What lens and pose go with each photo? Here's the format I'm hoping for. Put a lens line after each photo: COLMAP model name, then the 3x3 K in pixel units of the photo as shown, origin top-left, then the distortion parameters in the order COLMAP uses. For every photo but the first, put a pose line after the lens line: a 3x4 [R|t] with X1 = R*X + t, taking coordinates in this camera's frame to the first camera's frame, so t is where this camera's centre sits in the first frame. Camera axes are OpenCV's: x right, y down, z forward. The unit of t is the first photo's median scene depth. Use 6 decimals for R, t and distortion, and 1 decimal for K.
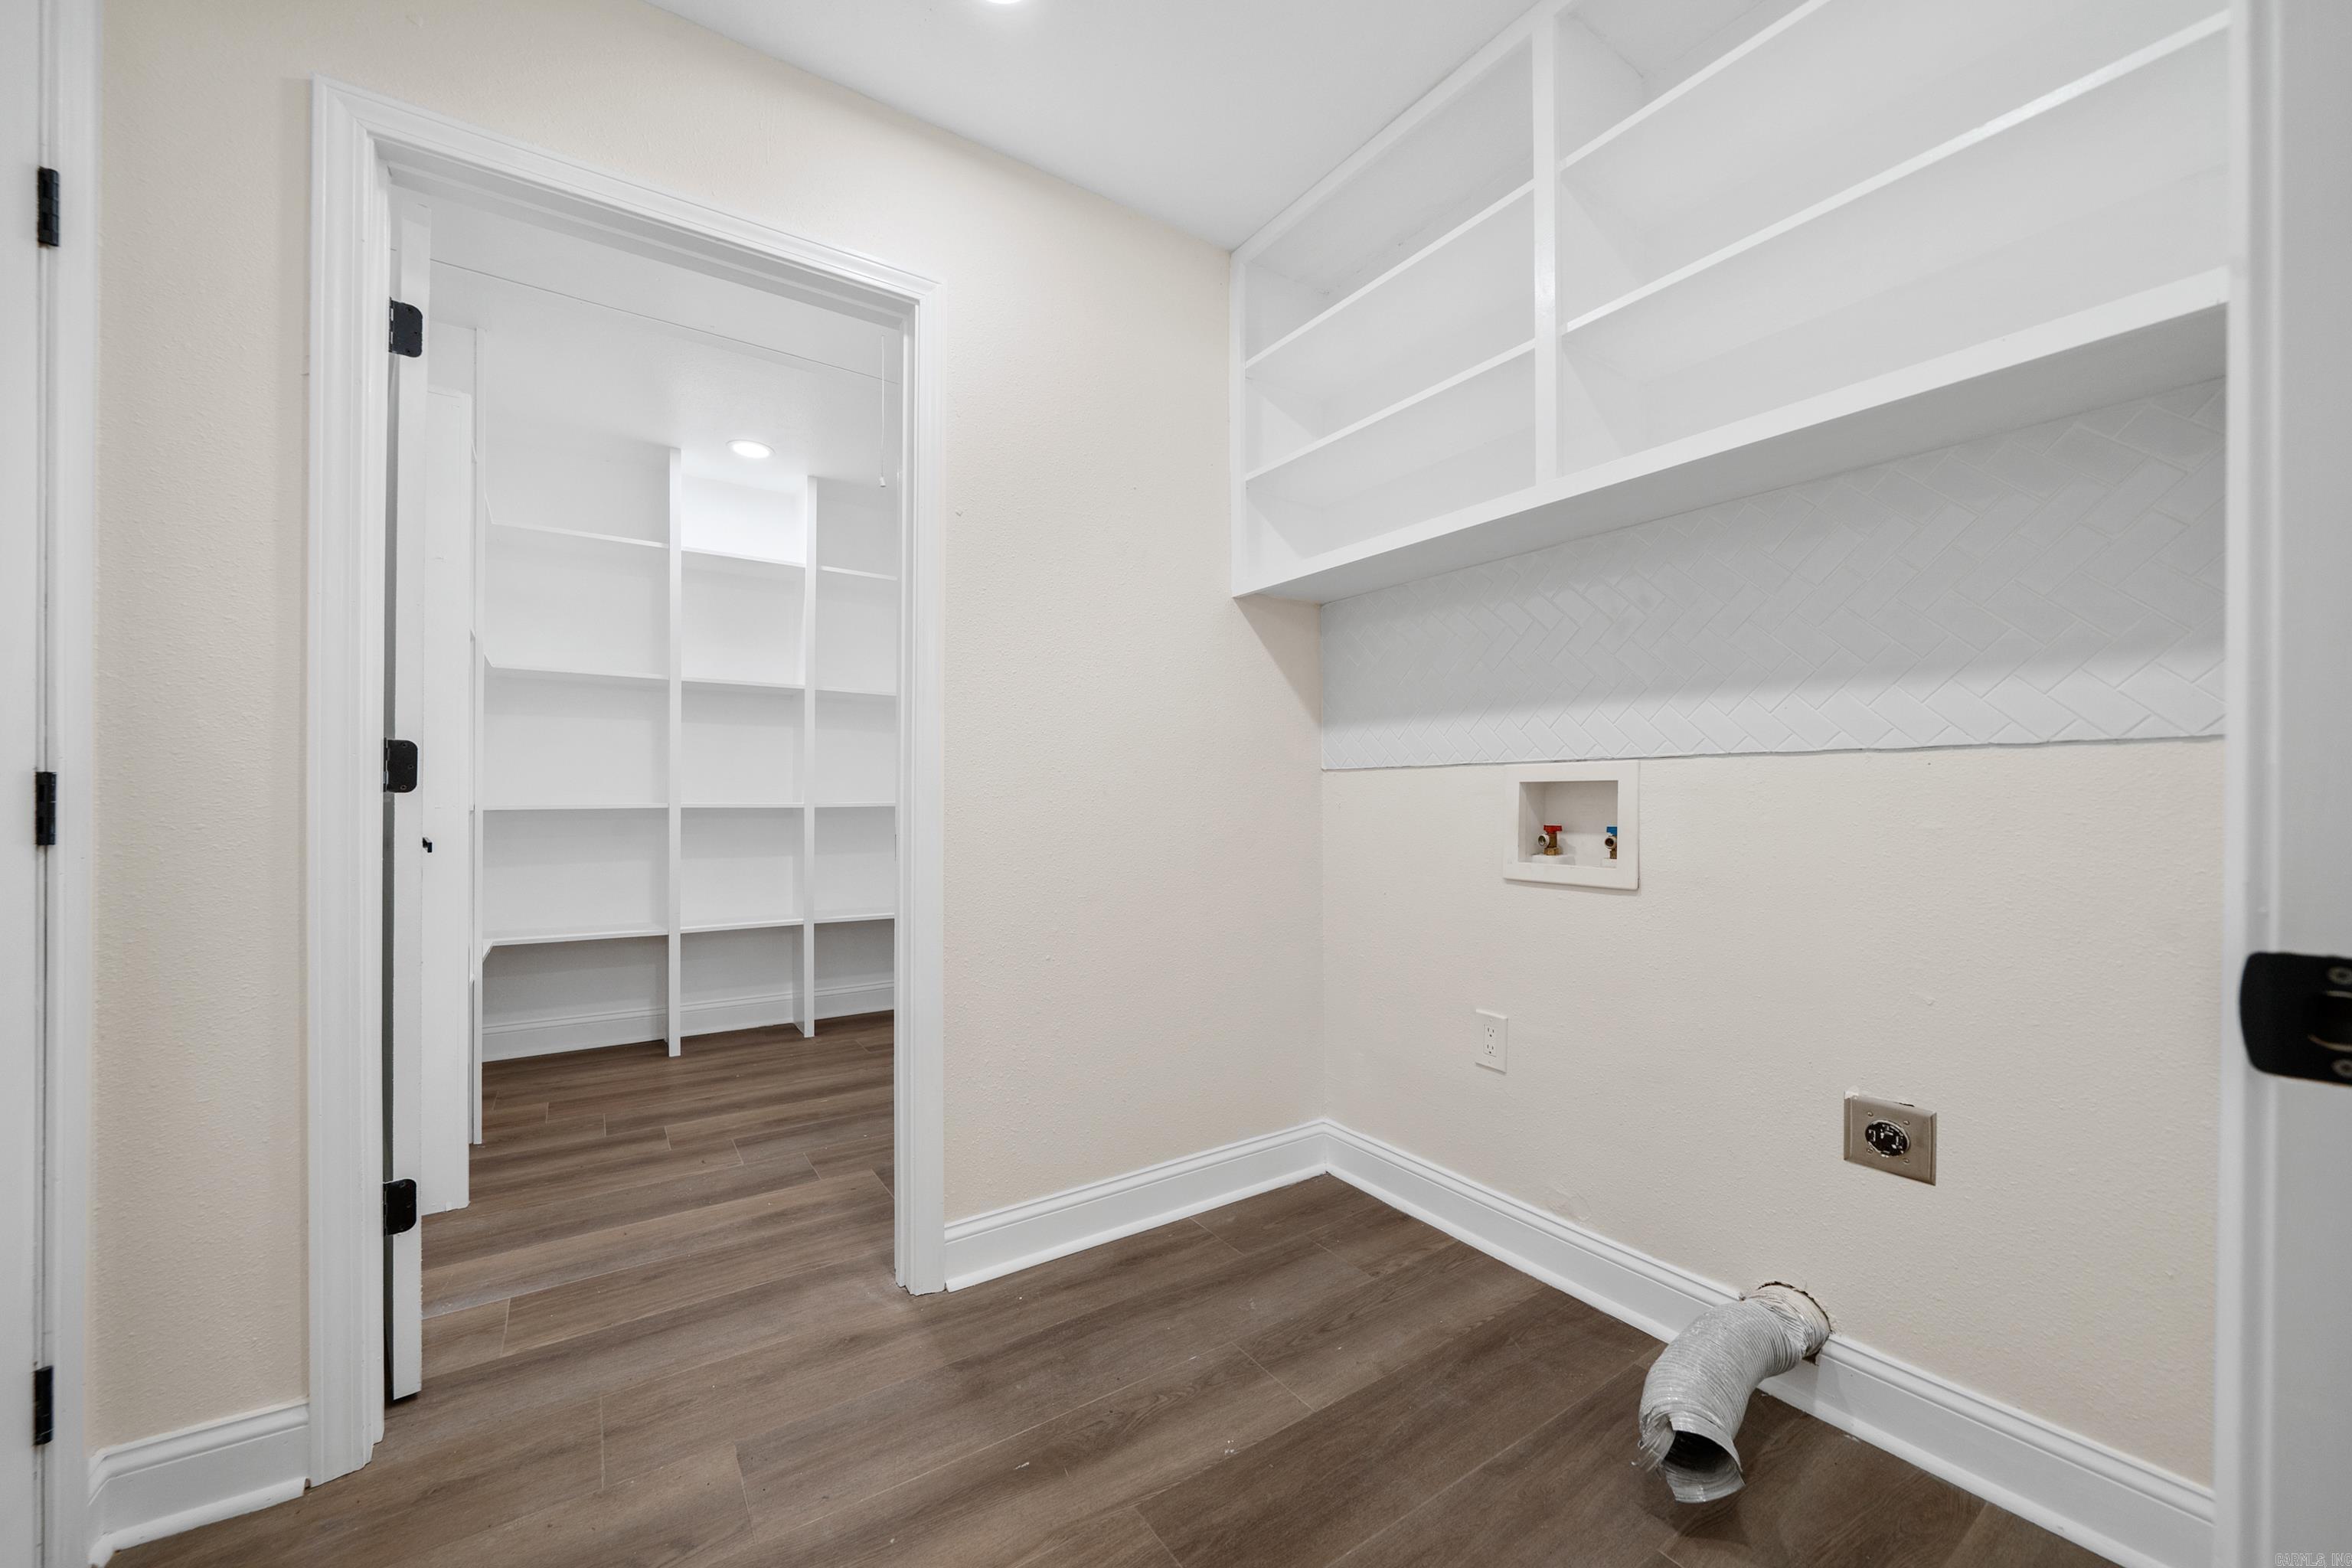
lens RADIAL K [[893.8, 0, 1177.8], [0, 893.8, 786.5], [0, 0, 1]] dist [-0.000833, 0.000102]
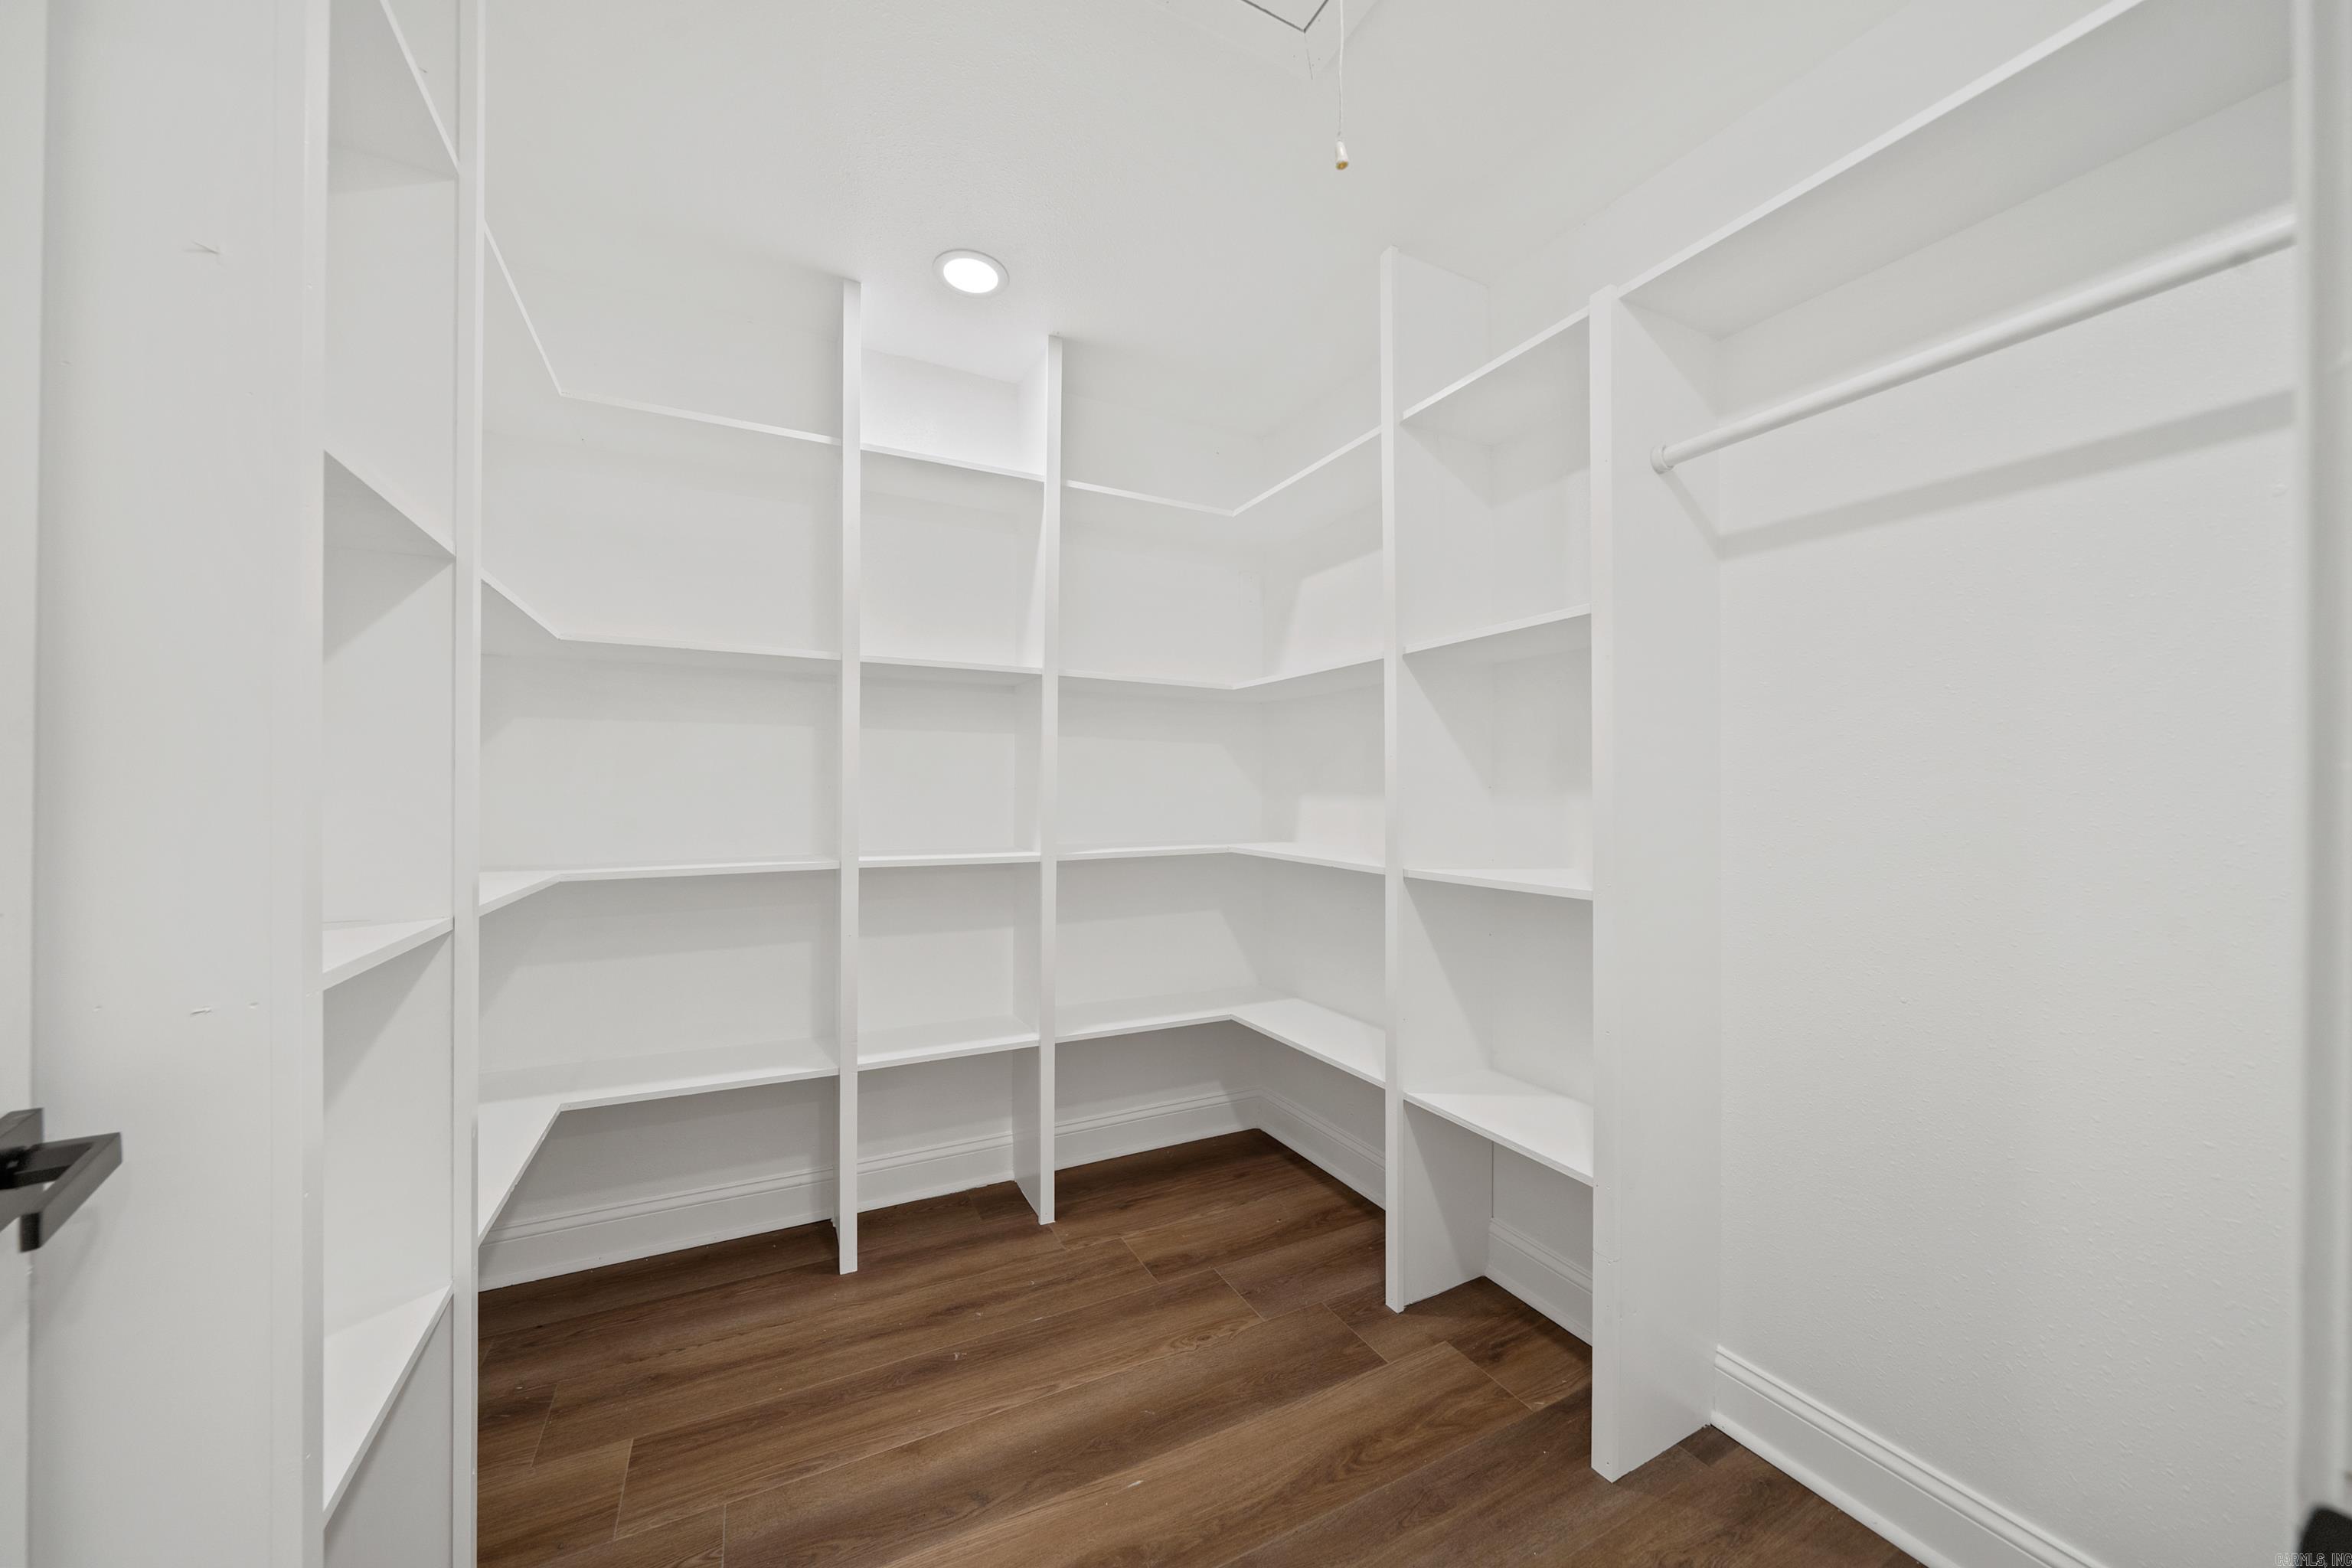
lens RADIAL K [[822.3, 0, 1172.5], [0, 822.3, 790.5], [0, 0, 1]] dist [-0.000730, -0.000097]
pose [[0.992455, 0.004291, -0.122536, -0.265629], [-0.004133, 0.999990, 0.001542, -0.028513], [0.122541, -0.001024, 0.992463, 0.452694]]
